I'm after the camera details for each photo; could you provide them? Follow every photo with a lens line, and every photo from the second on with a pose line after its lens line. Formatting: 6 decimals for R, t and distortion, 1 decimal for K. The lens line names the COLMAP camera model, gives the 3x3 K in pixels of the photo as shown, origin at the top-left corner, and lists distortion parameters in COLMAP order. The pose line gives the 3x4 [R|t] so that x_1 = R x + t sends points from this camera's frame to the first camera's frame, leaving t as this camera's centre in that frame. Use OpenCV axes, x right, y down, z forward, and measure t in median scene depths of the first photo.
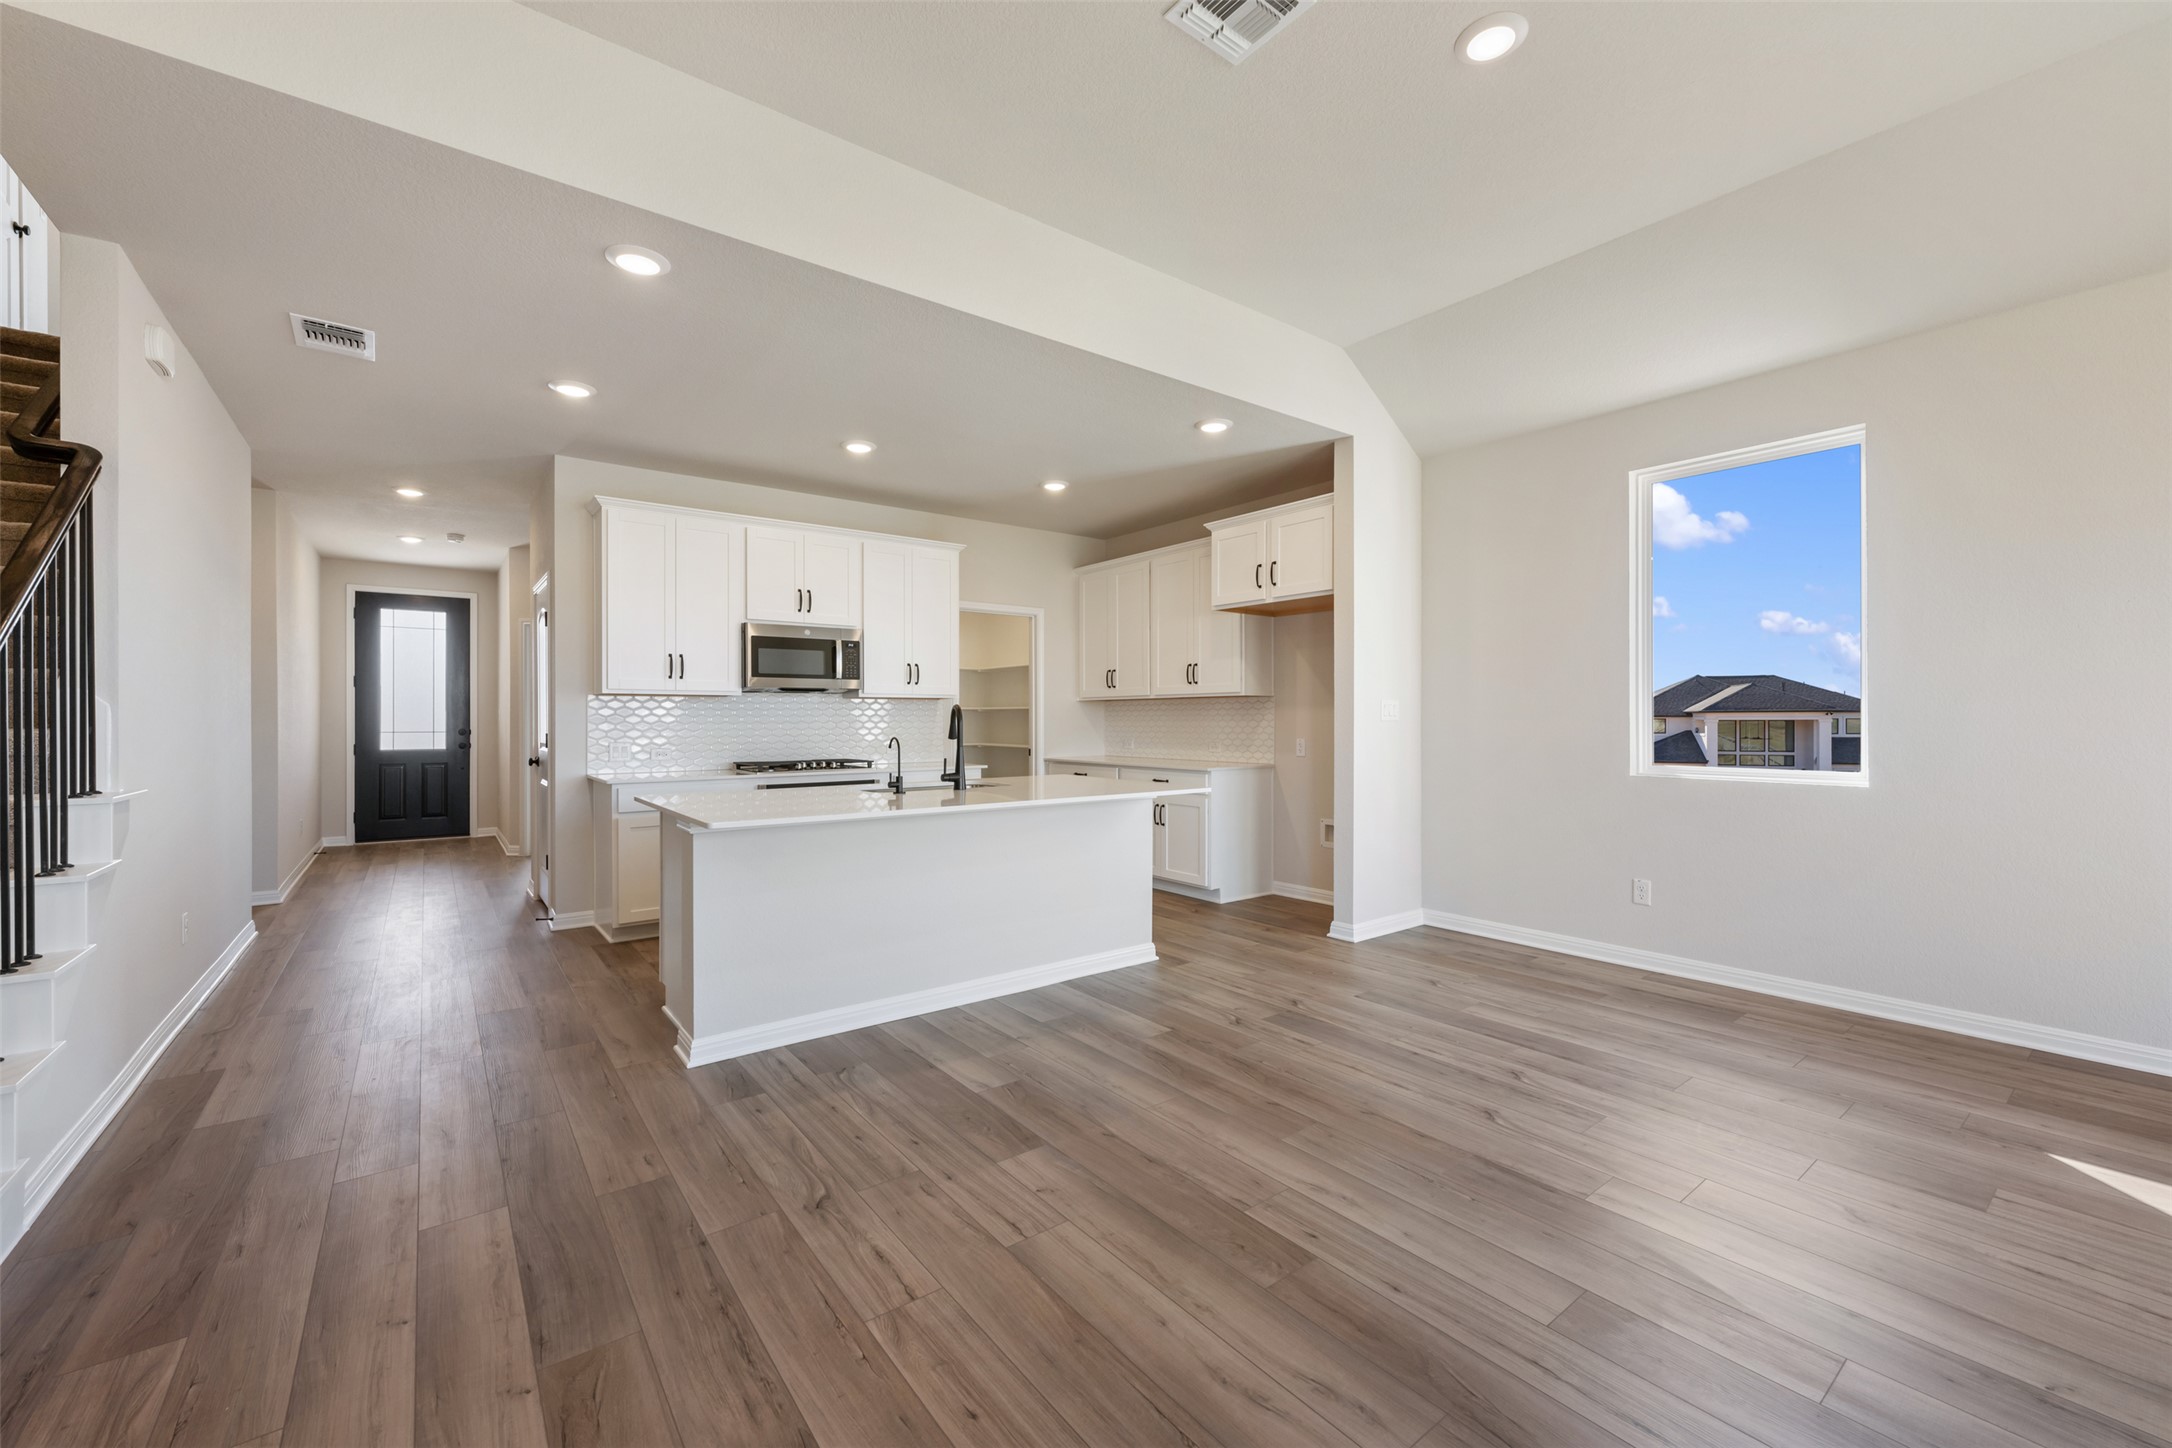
lens RADIAL K [[864.3, 0, 1082.0], [0, 864.3, 723.9], [0, 0, 1]] dist [-0.006821, 0.001789]
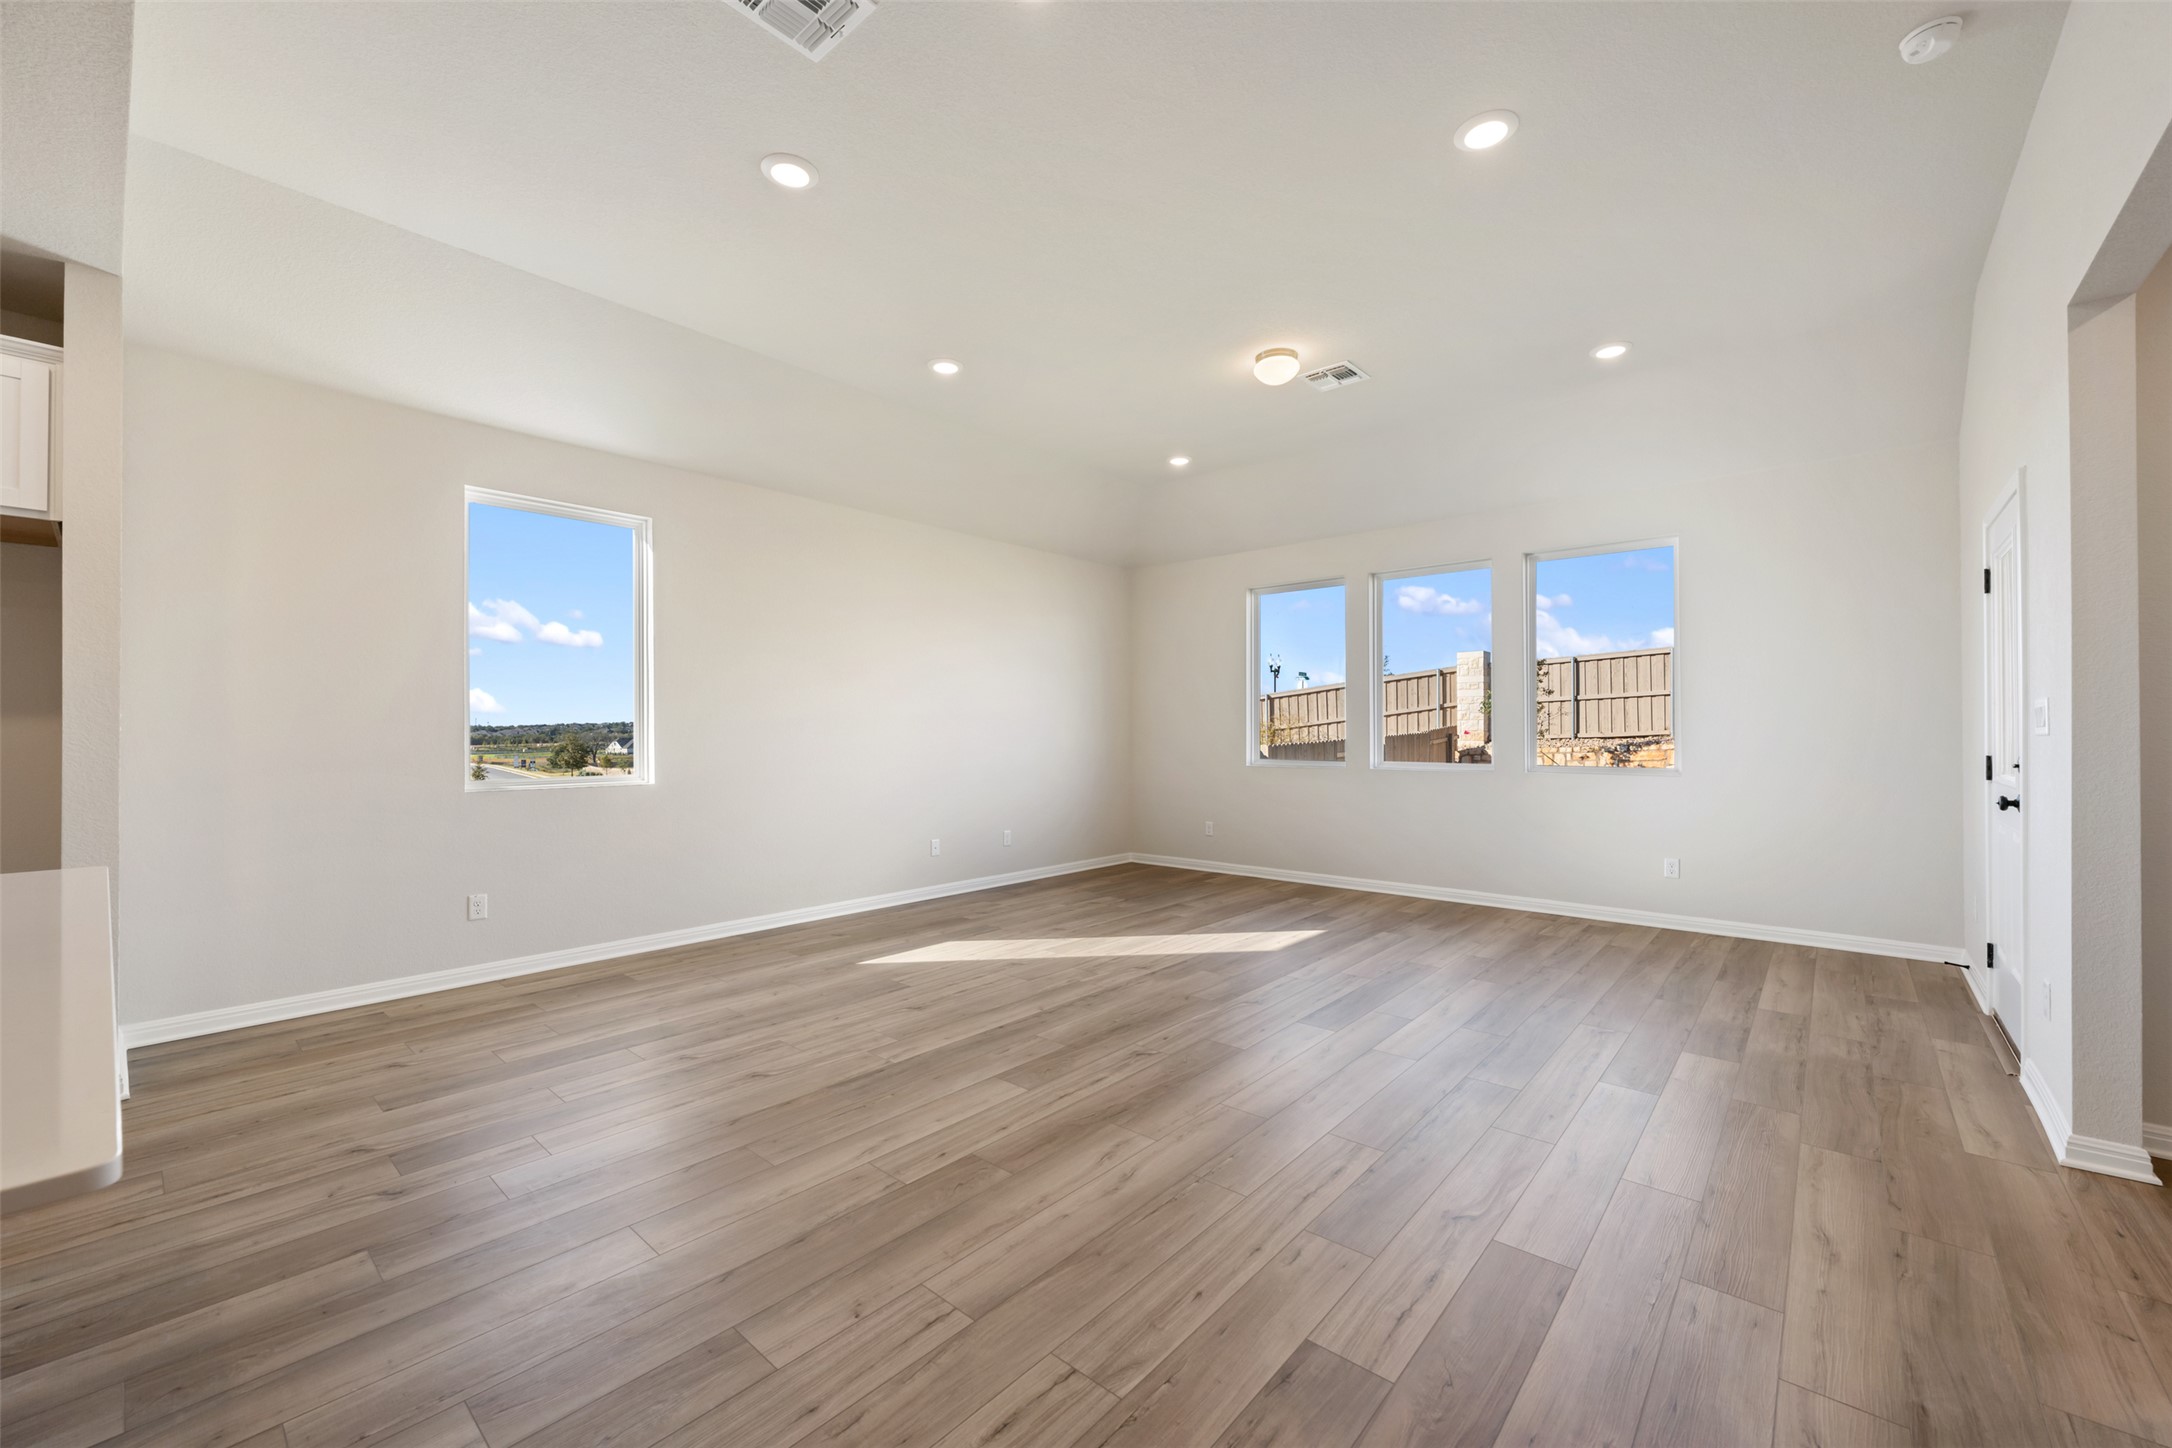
lens RADIAL K [[864.3, 0, 1085.2], [0, 864.3, 724.9], [0, 0, 1]] dist [-0.006821, 0.001789]
pose [[-0.201777, 0.009051, 0.979390, -0.412362], [0.009076, 0.999932, -0.007371, -0.002252], [-0.979389, 0.007402, -0.201846, 0.440395]]
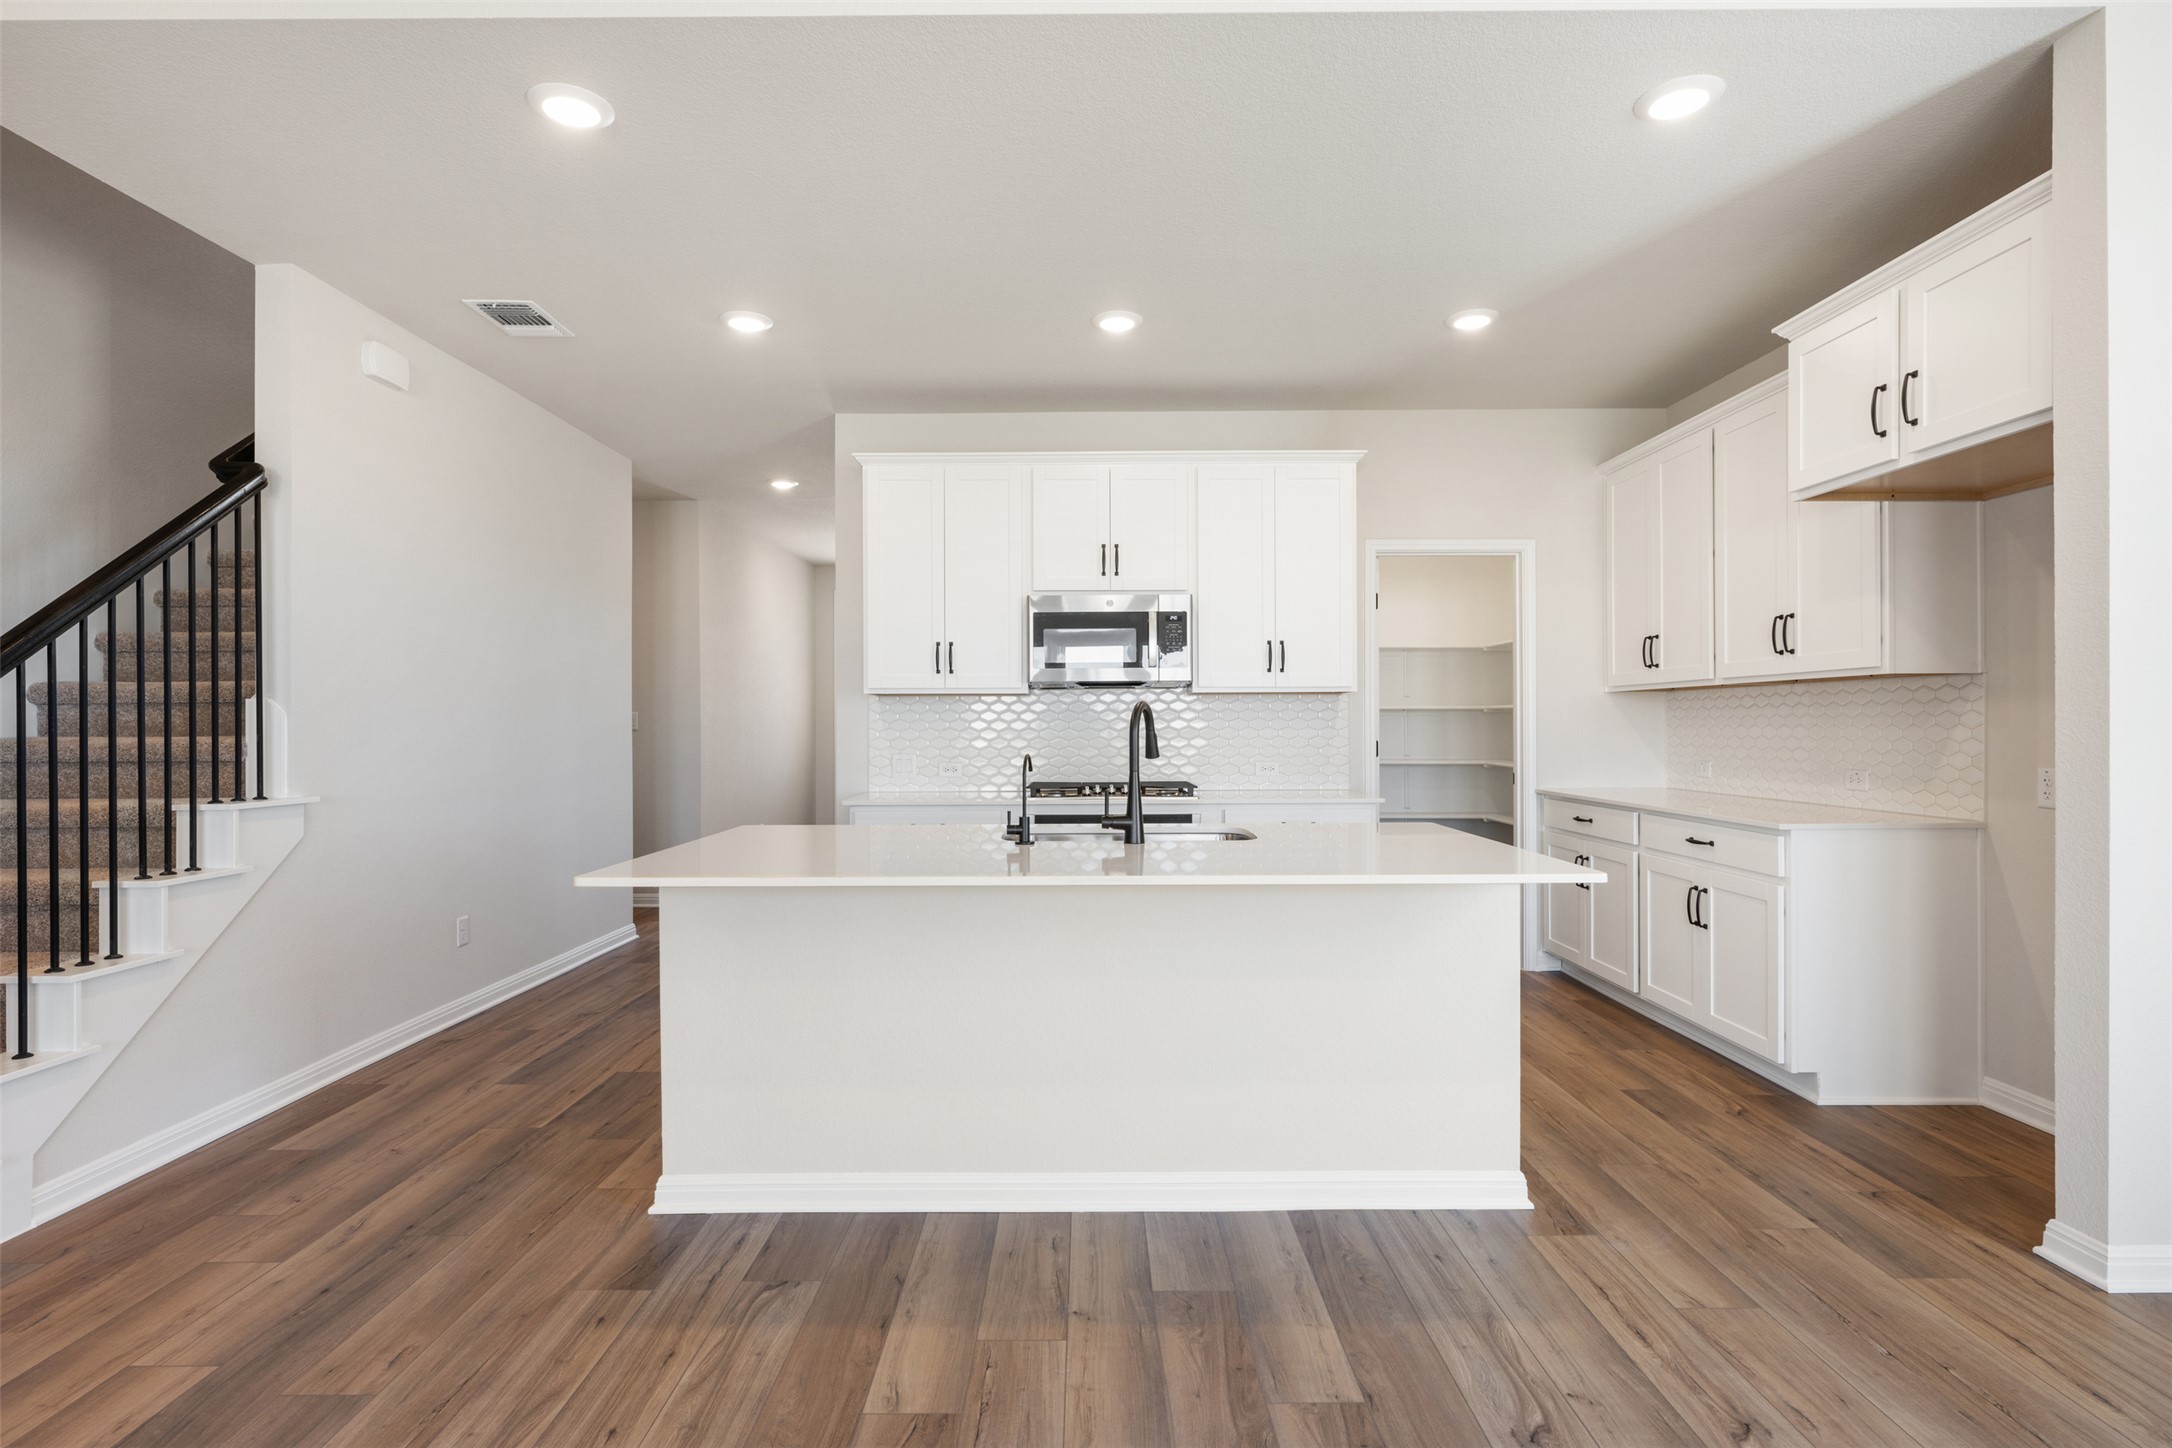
lens RADIAL K [[1078.8, 0, 1081.8], [0, 1078.8, 724.8], [0, 0, 1]] dist [-0.001436, -0.000748]
pose [[0.794827, -0.001504, -0.606834, 0.234520], [-0.000752, 0.999994, -0.003464, -0.002680], [0.606835, 0.003209, 0.794821, 0.316951]]
